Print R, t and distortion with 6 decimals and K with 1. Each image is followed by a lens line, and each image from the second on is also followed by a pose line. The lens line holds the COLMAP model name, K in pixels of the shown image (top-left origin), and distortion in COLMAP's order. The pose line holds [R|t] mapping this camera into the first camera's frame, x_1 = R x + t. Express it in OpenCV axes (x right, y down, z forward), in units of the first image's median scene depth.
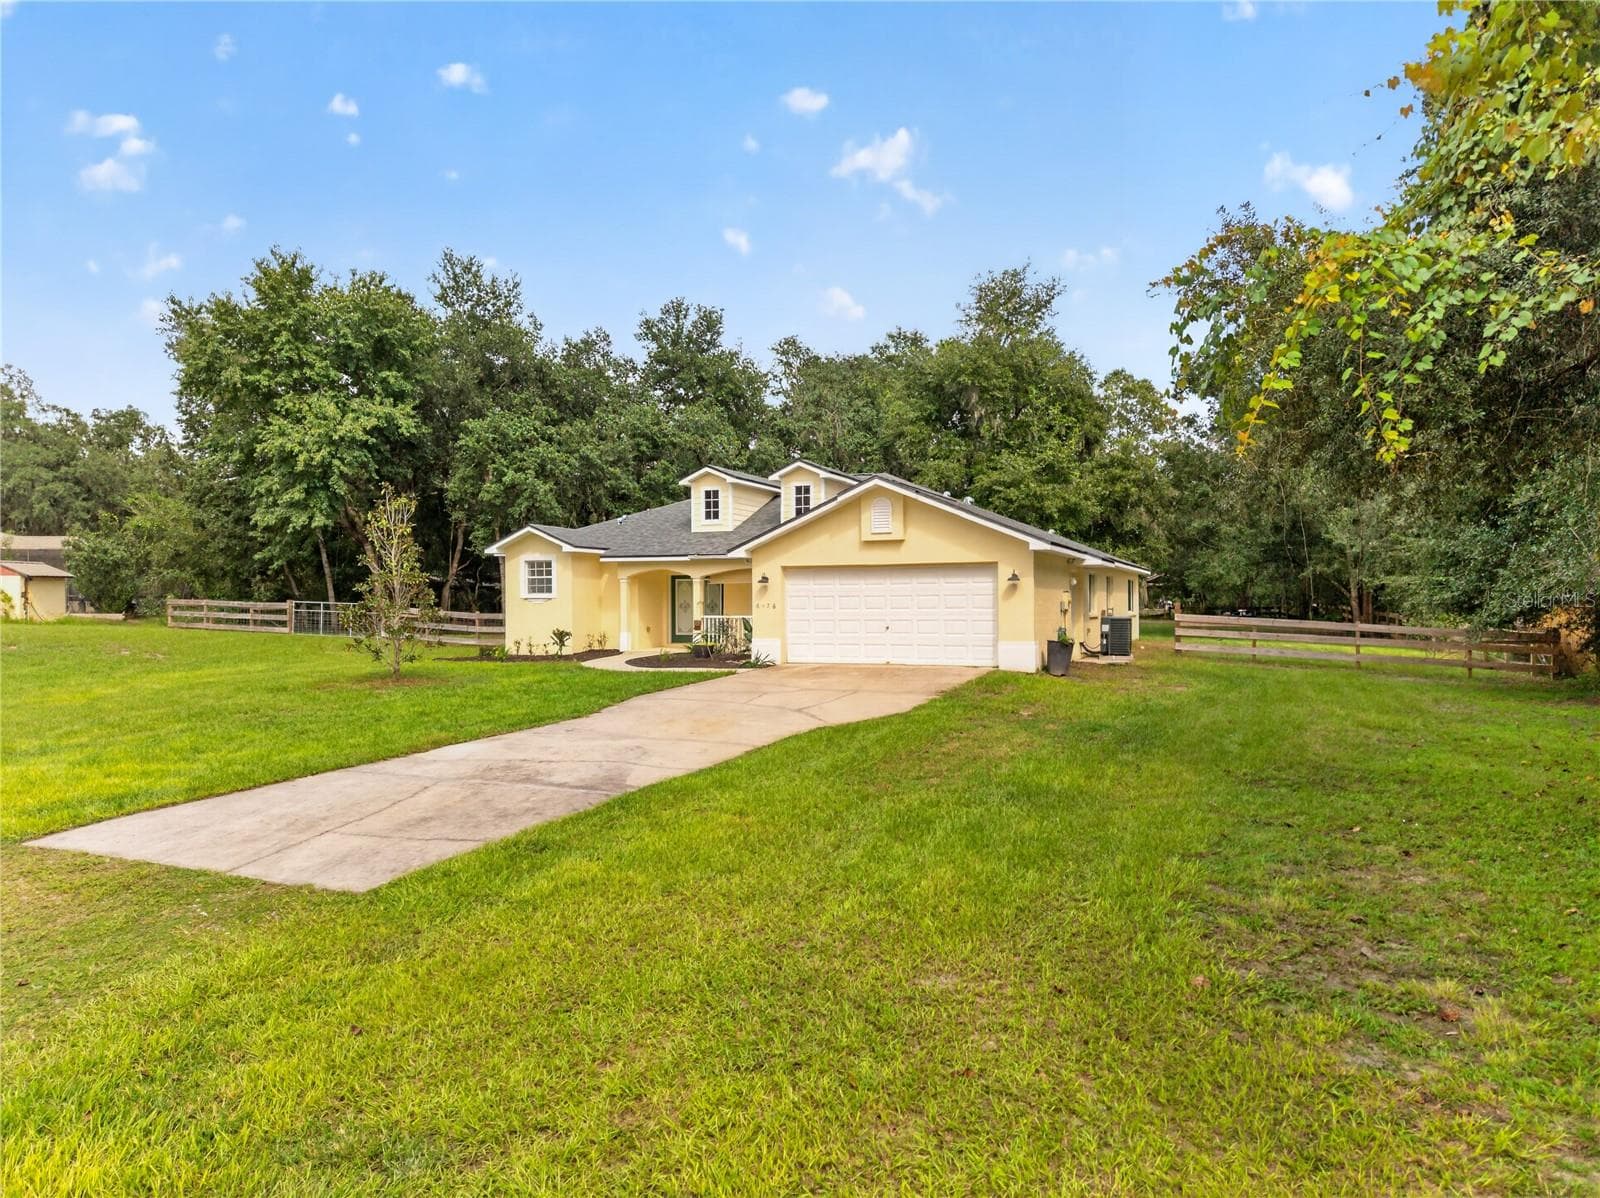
lens RADIAL K [[1054.4, 0, 802.9], [0, 1054.4, 536.4], [0, 0, 1]] dist [0.005384, 0.000863]
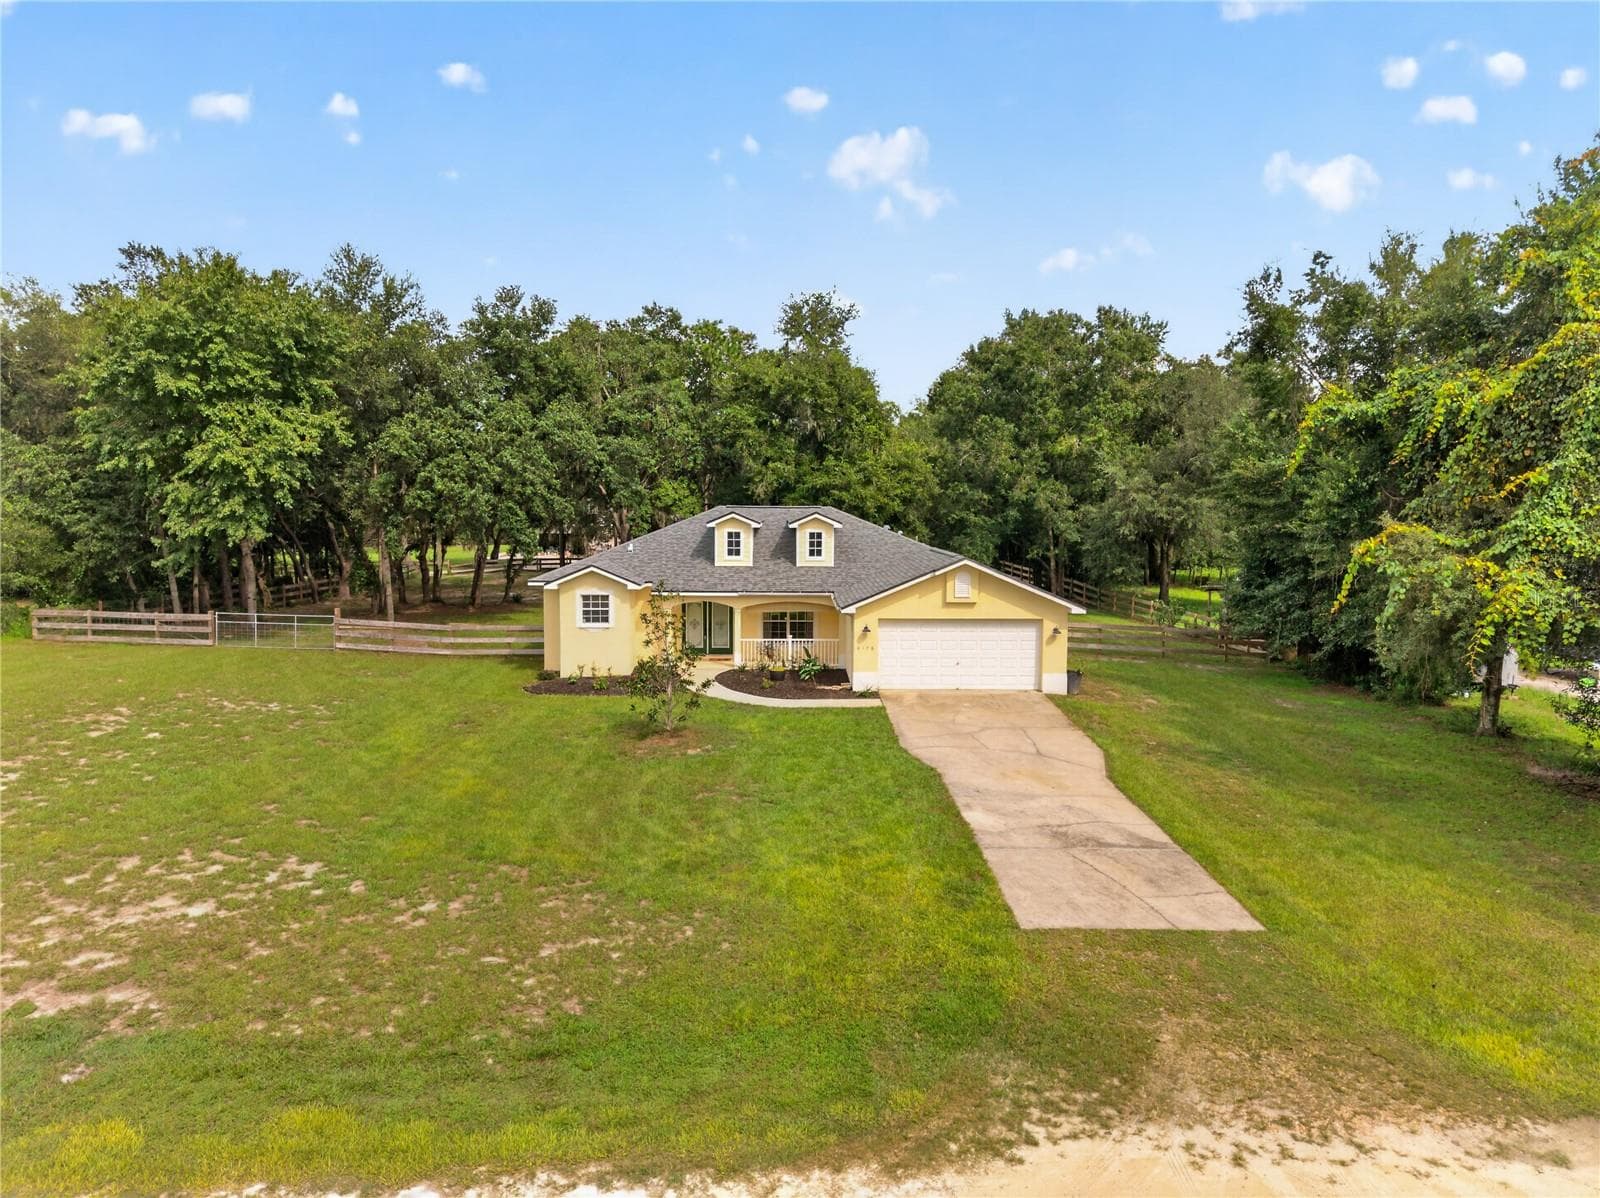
lens RADIAL K [[1020.6, 0, 809.4], [0, 1020.6, 537.2], [0, 0, 1]] dist [0.003278, -0.001330]
pose [[0.911252, -0.006279, 0.411802, -0.383117], [-0.033151, 0.995521, 0.088537, -0.112687], [-0.410513, -0.094331, 0.906962, -0.076323]]
